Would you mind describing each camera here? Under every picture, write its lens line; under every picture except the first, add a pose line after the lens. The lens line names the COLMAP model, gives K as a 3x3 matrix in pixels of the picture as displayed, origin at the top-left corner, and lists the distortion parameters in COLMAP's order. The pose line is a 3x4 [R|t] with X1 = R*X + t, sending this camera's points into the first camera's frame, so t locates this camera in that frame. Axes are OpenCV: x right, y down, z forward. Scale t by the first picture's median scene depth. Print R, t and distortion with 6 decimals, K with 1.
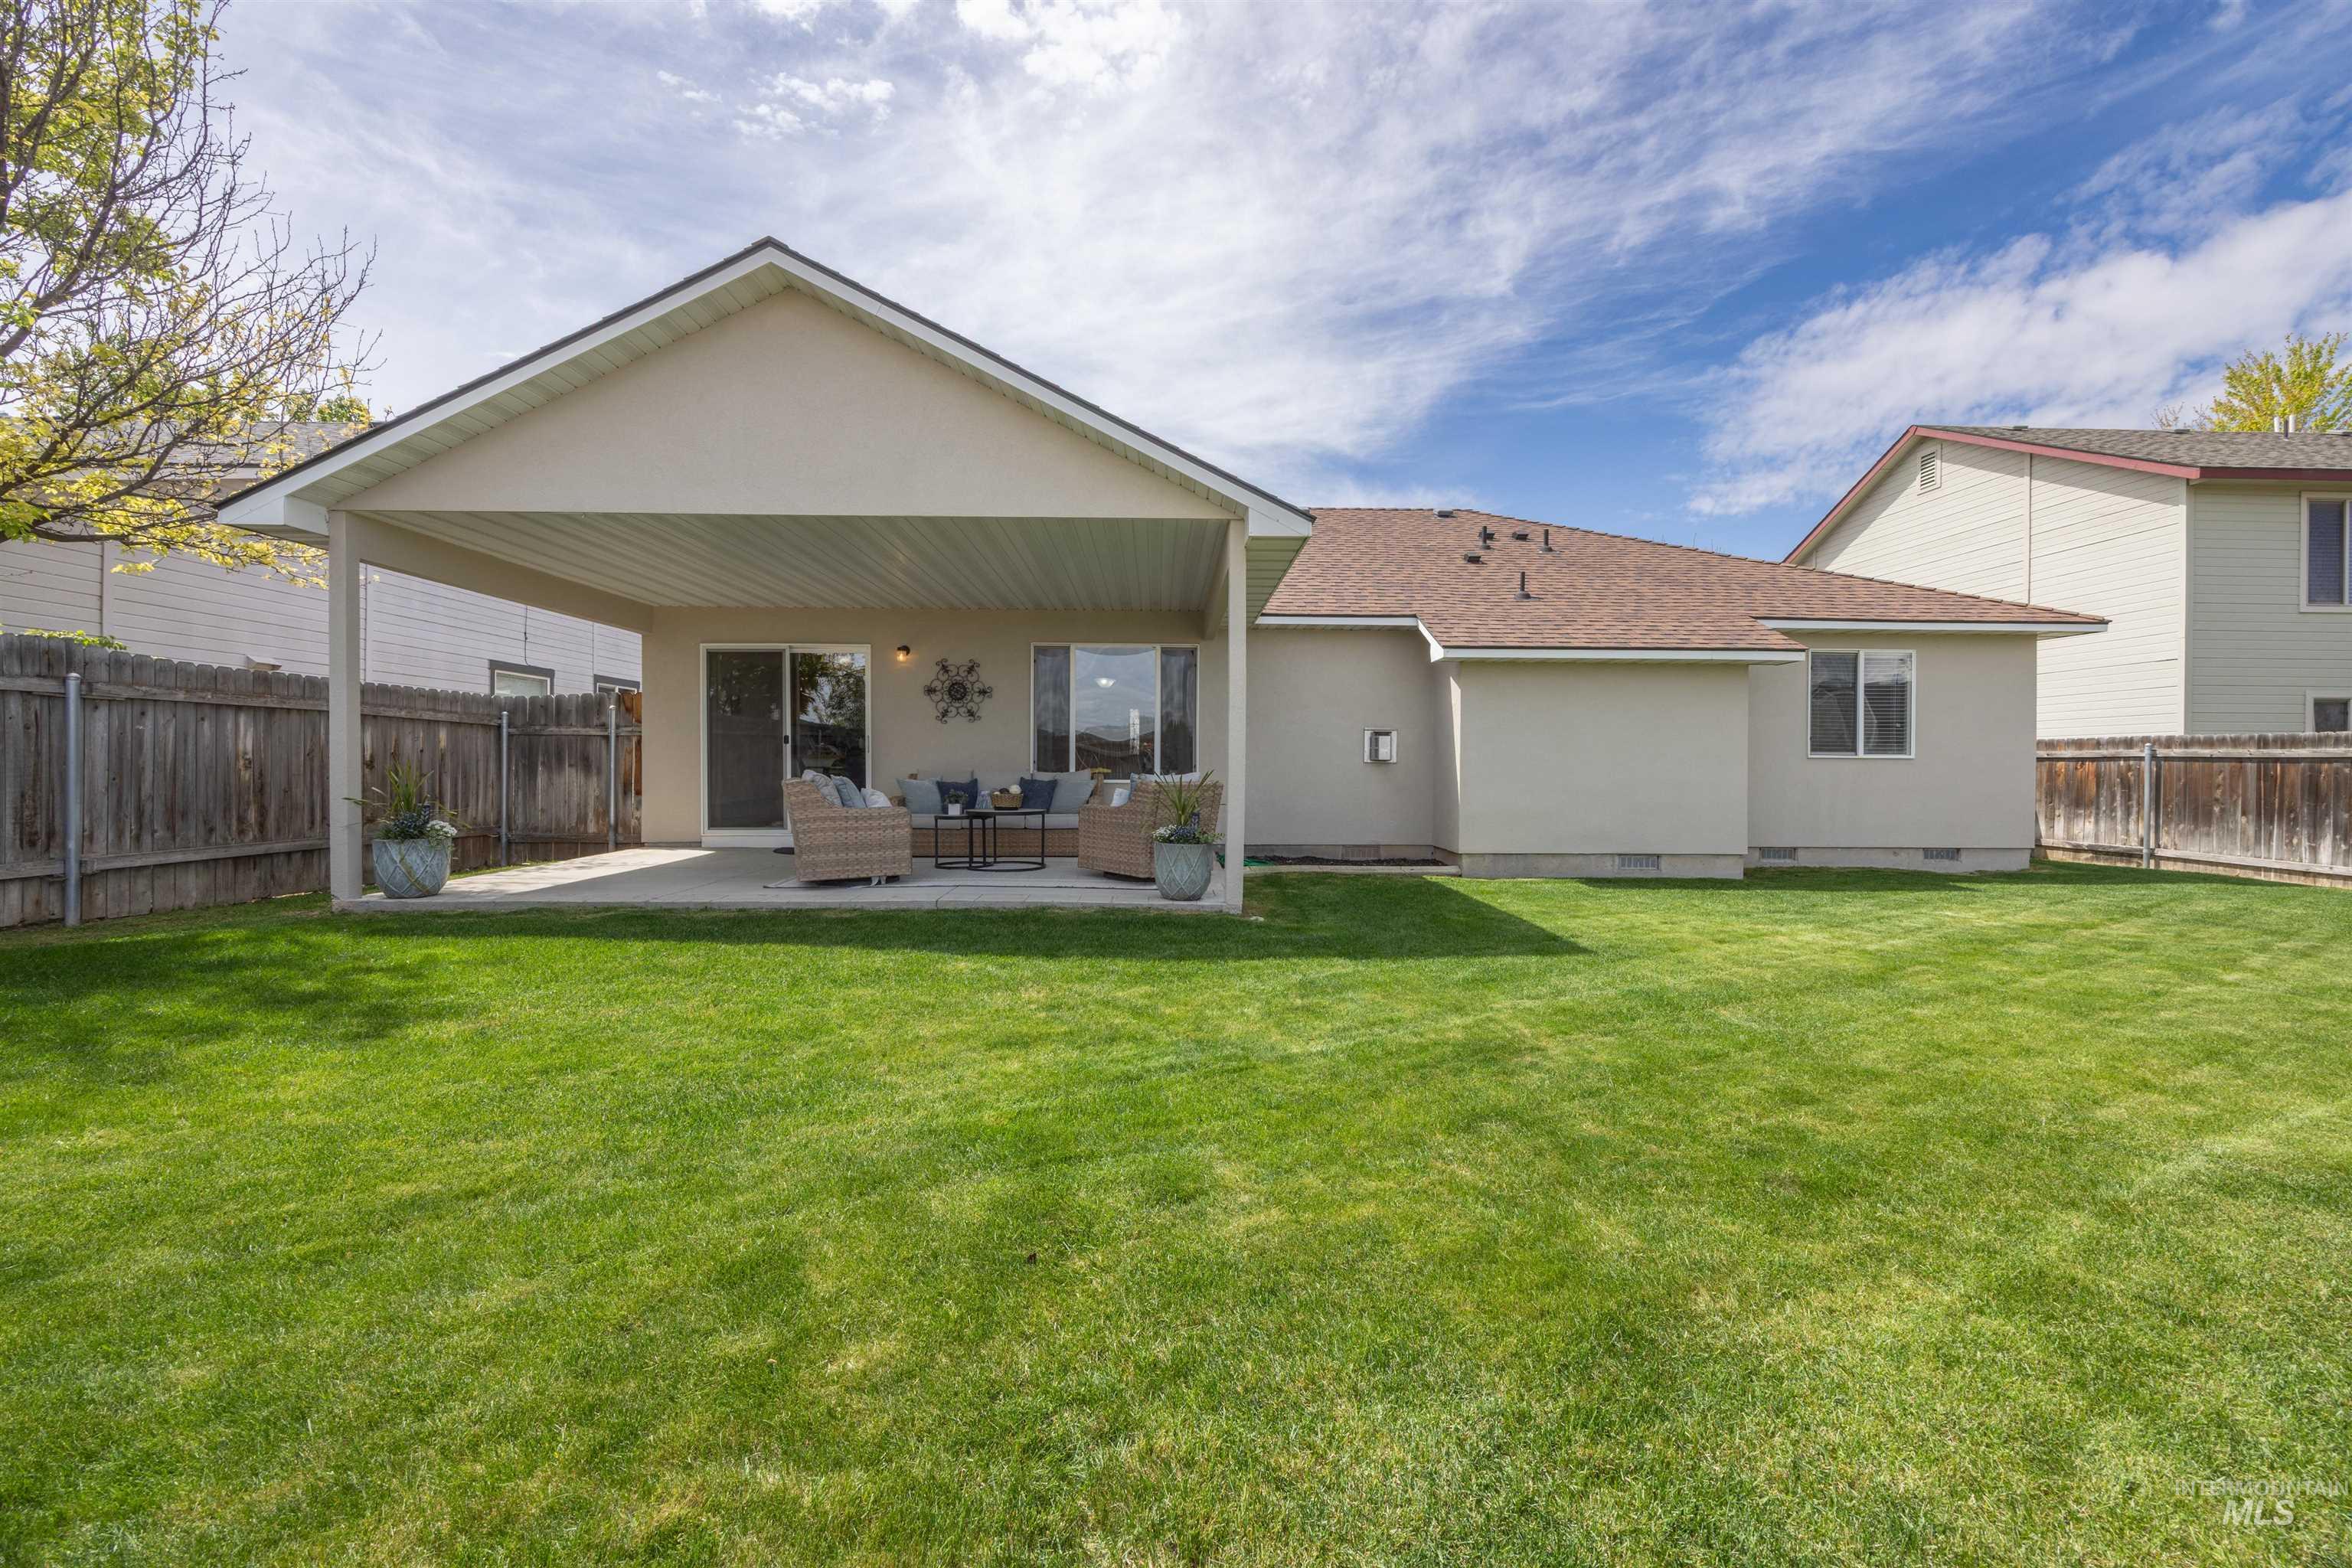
lens RADIAL K [[896.3, 0, 1167.9], [0, 896.3, 773.1], [0, 0, 1]] dist [-0.001329, -0.000161]
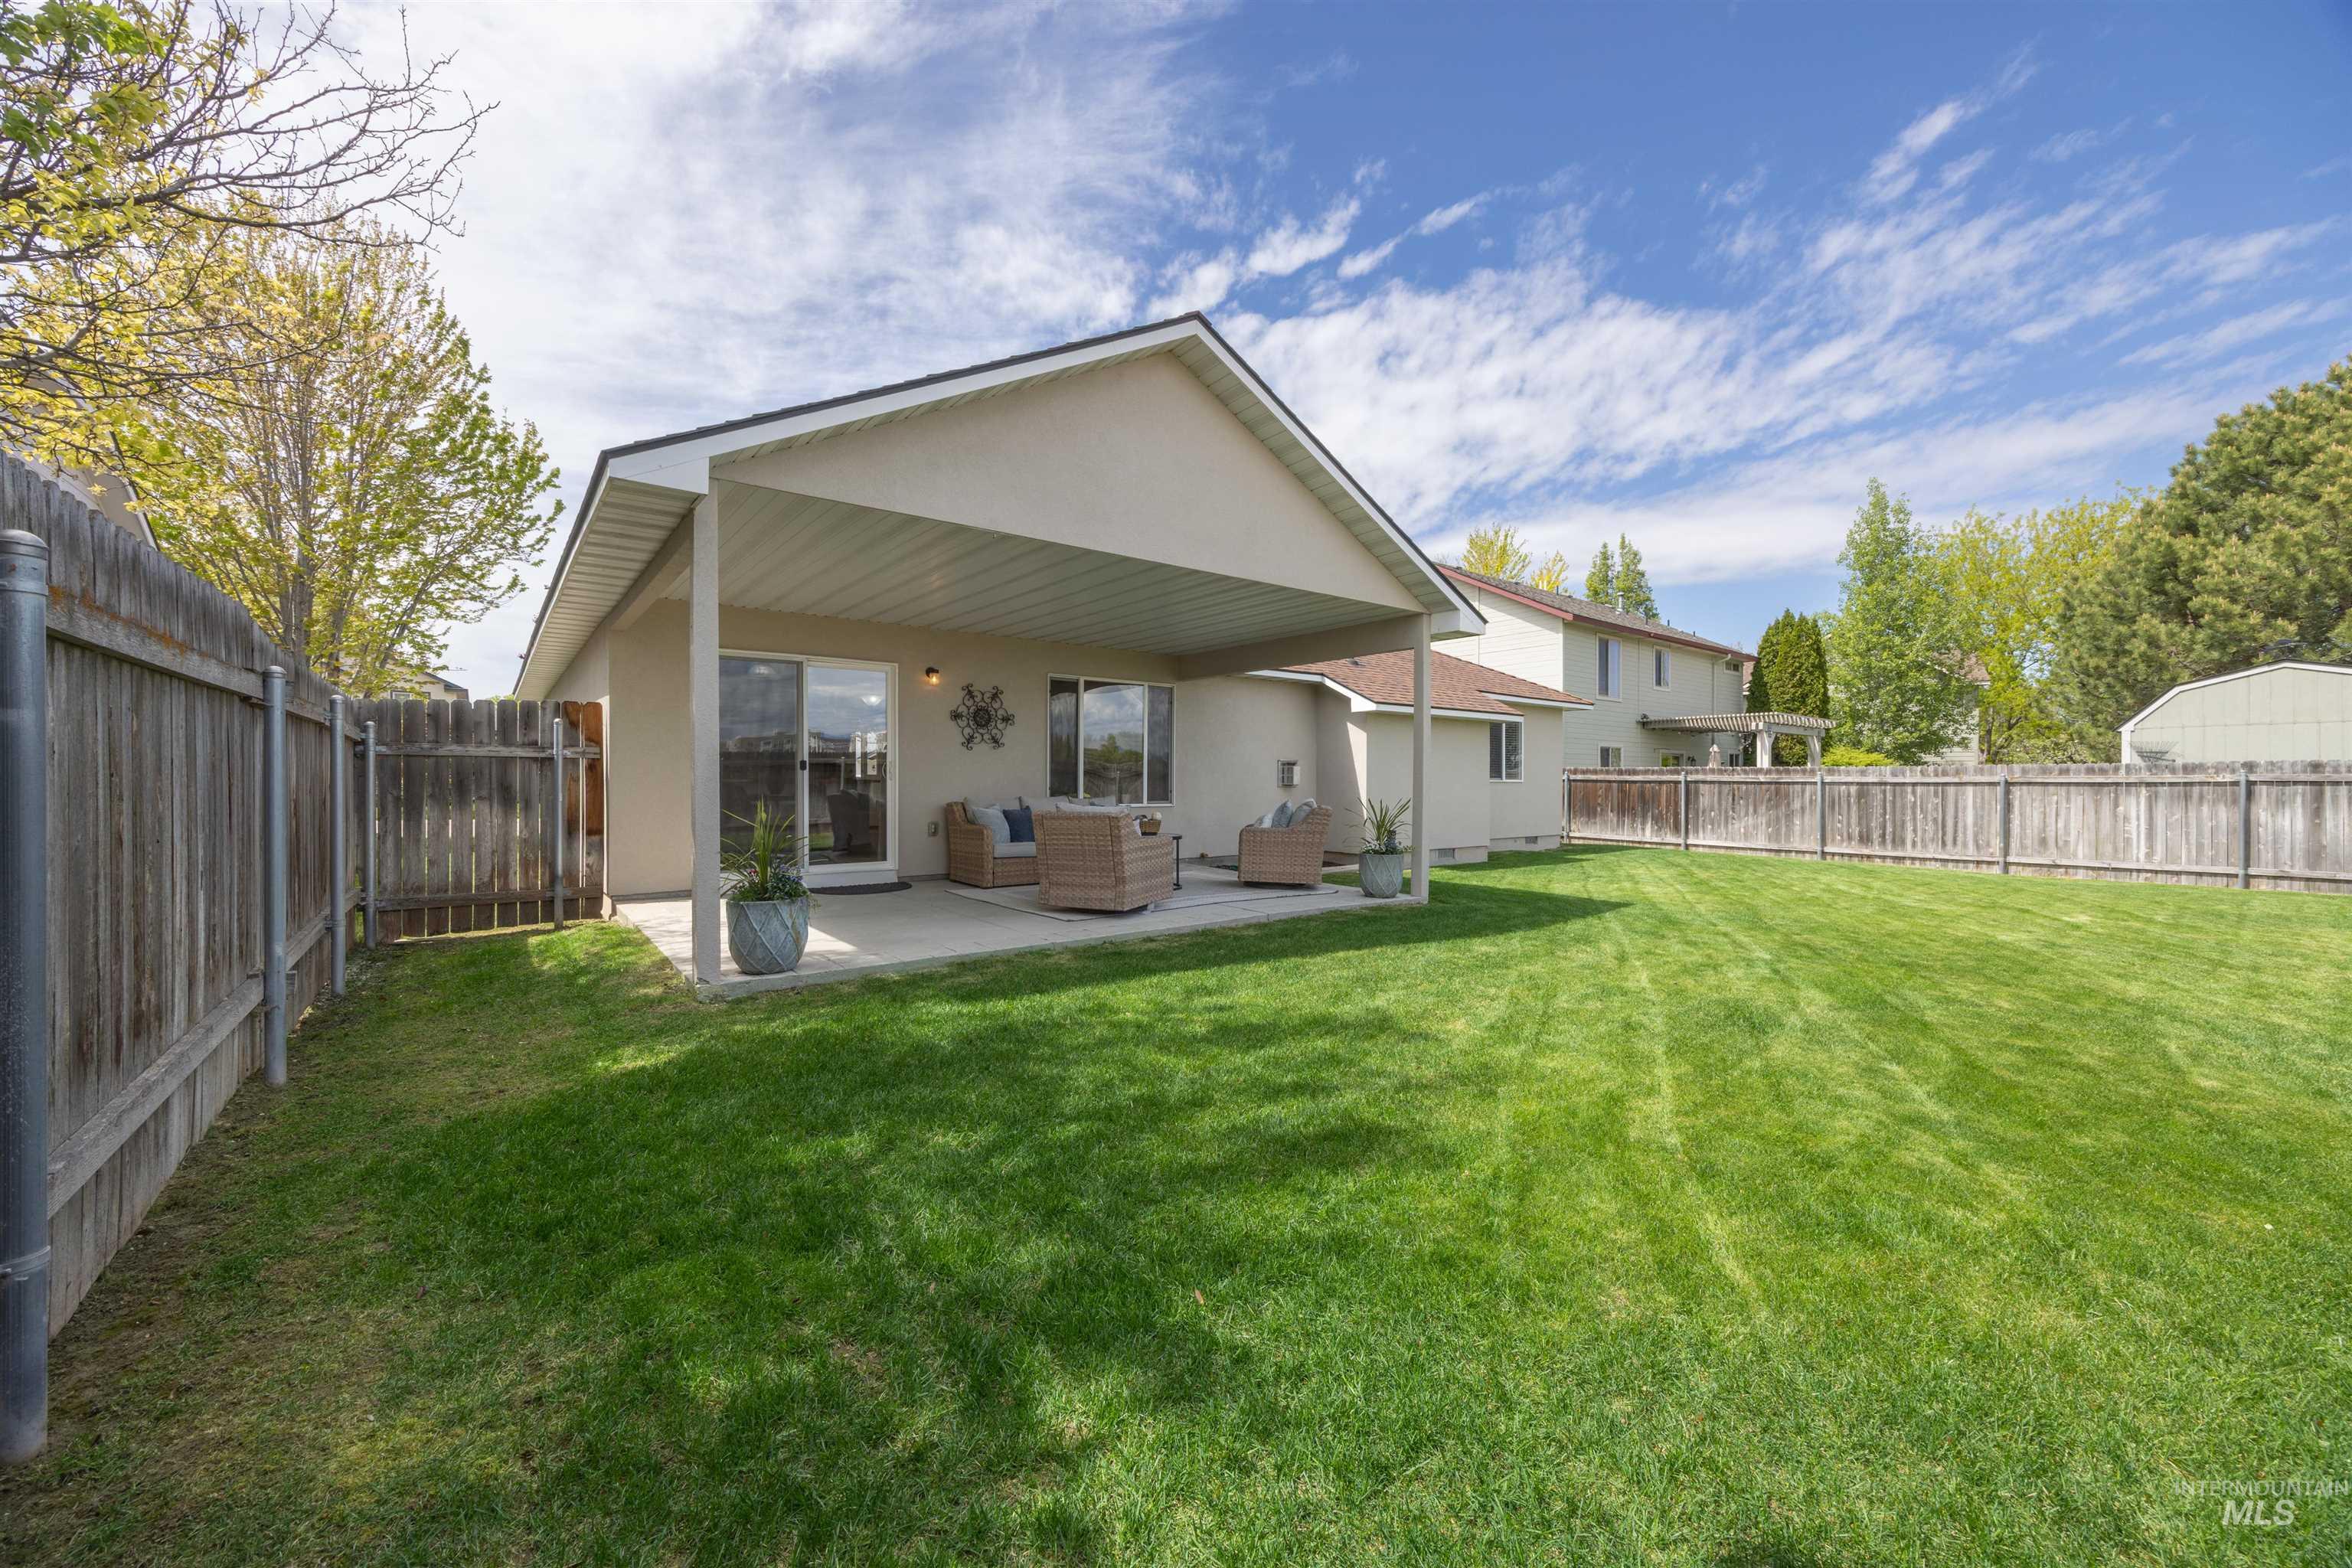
lens RADIAL K [[896.3, 0, 1151.3], [0, 896.3, 782.0], [0, 0, 1]] dist [-0.001329, -0.000161]
pose [[0.802384, -0.003669, 0.596797, -0.669319], [0.004619, 0.999989, -0.000062, -0.019396], [-0.596791, 0.002807, 0.802392, 0.100304]]
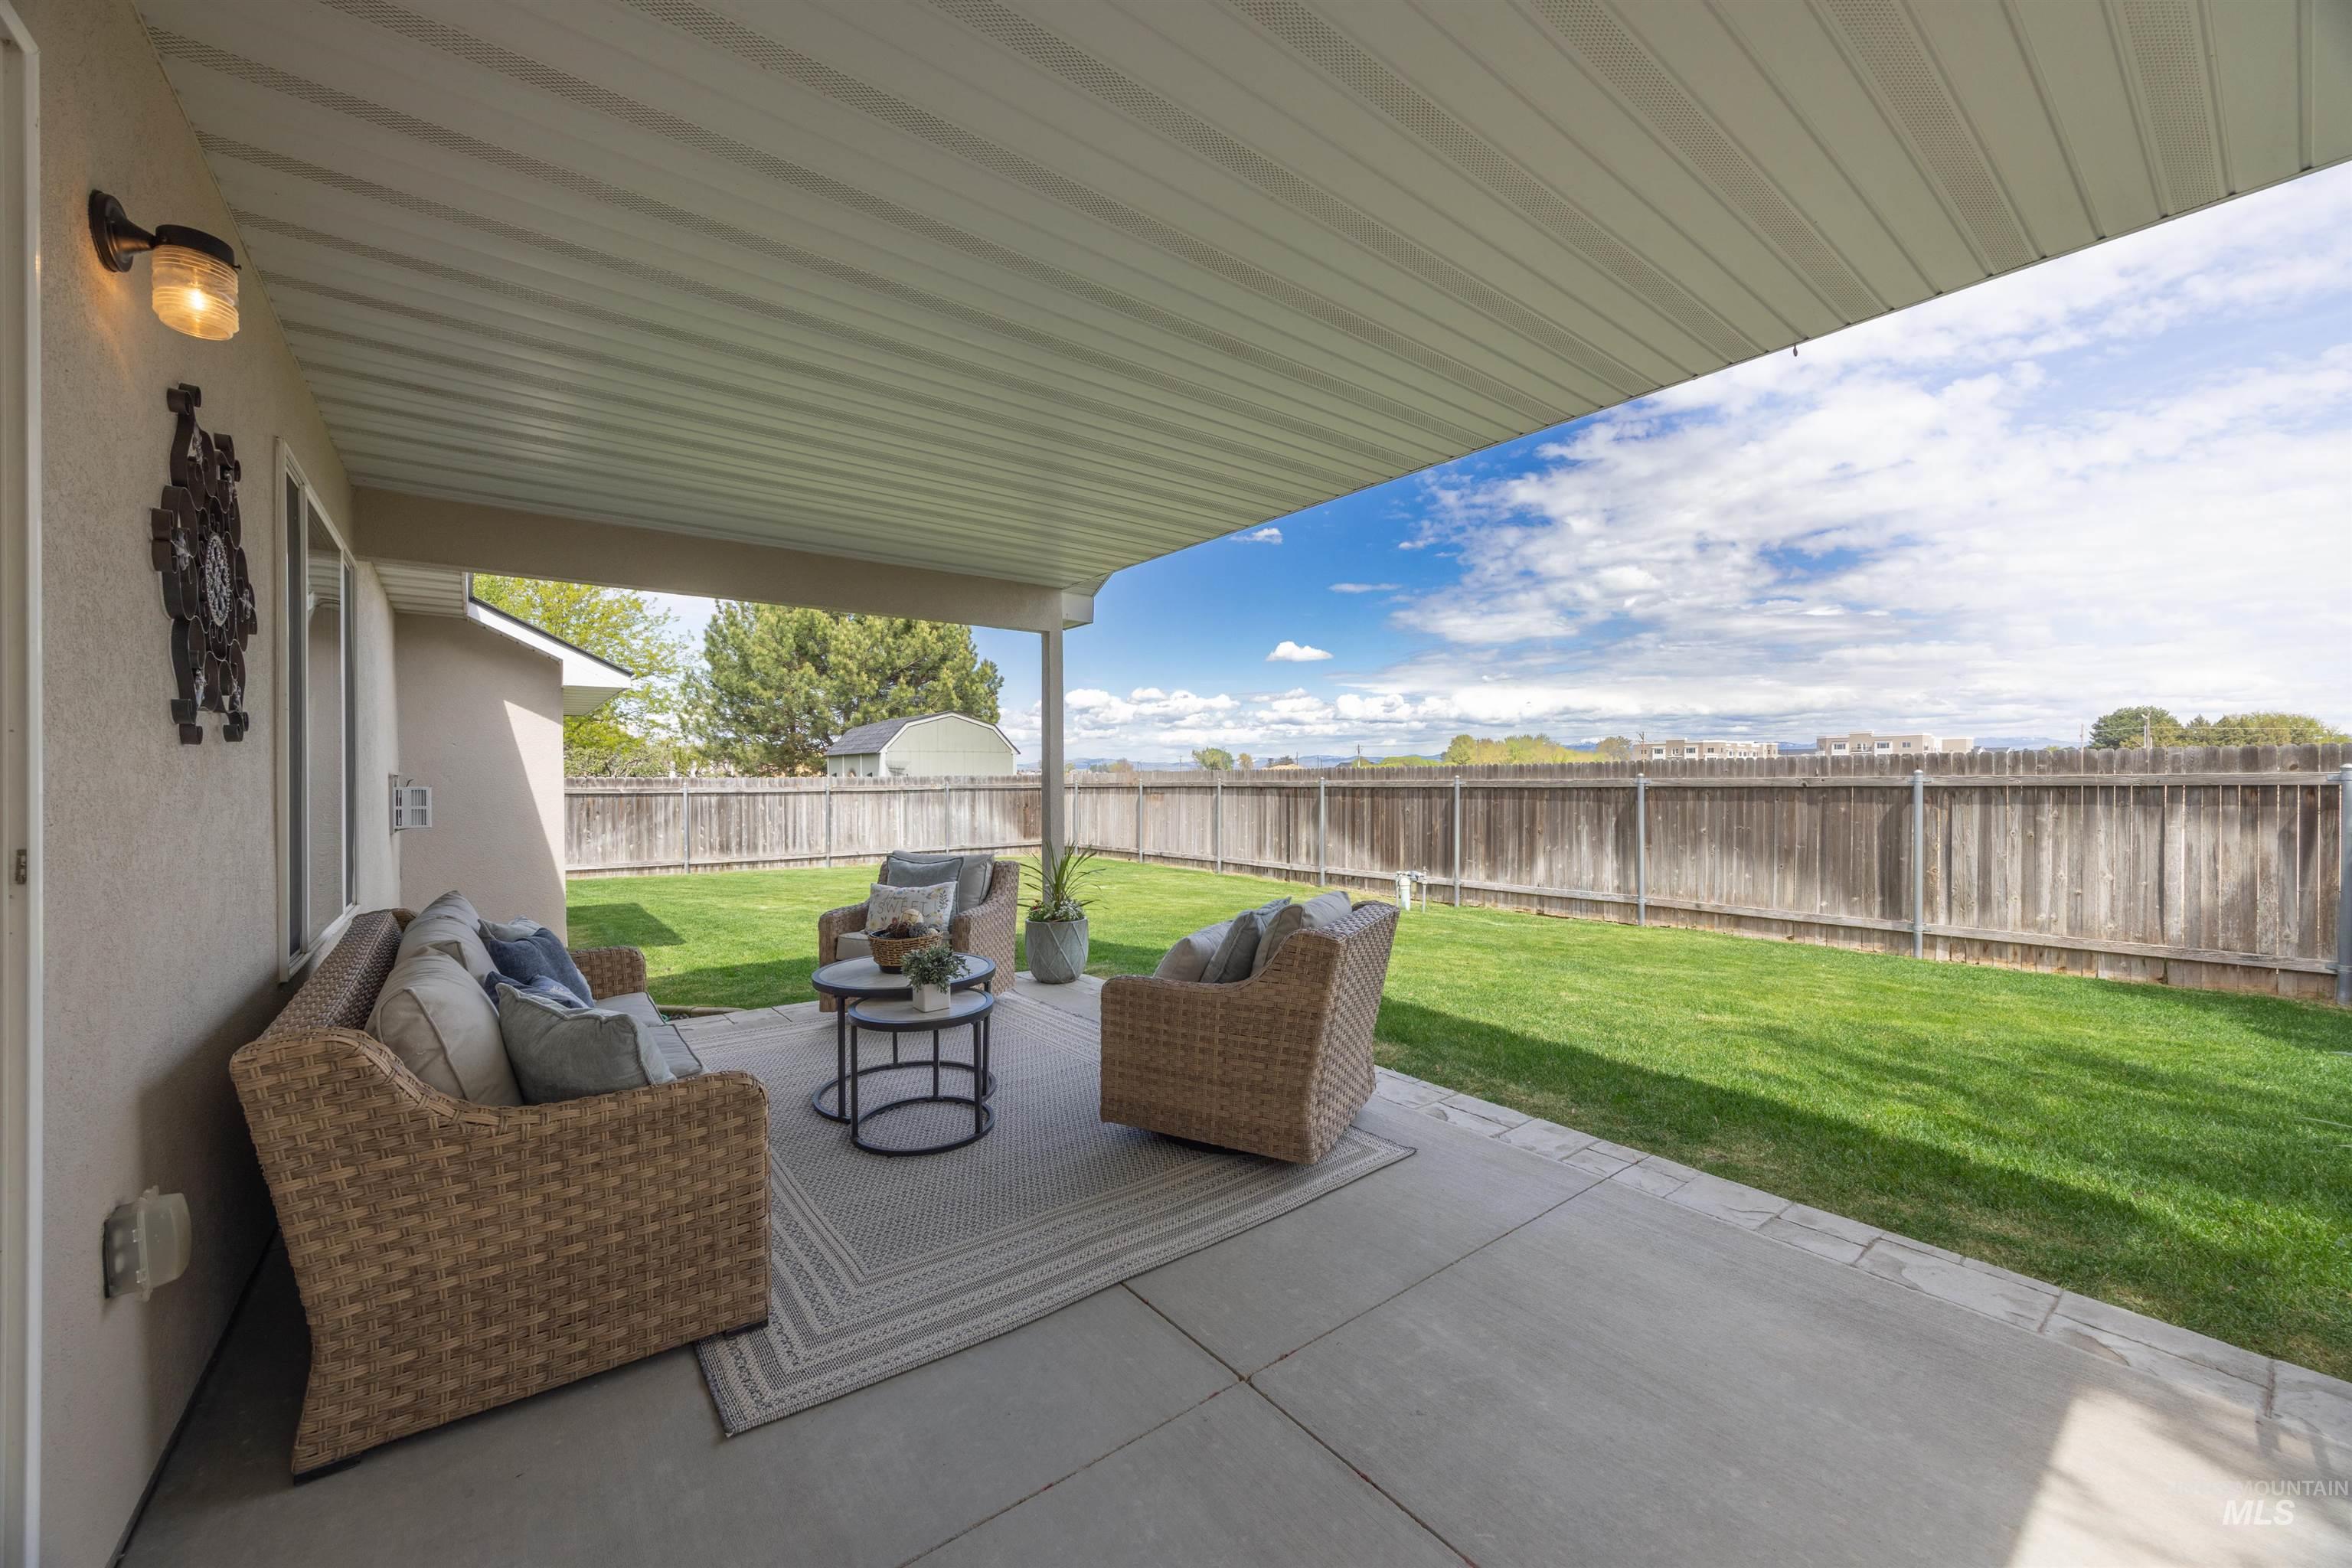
lens RADIAL K [[896.3, 0, 1165.9], [0, 896.3, 782.3], [0, 0, 1]] dist [-0.001329, -0.000161]
pose [[-0.609776, -0.008085, 0.792533, -0.504142], [0.004825, 0.999892, 0.013913, -0.050113], [-0.792559, 0.012308, -0.609671, 0.952546]]
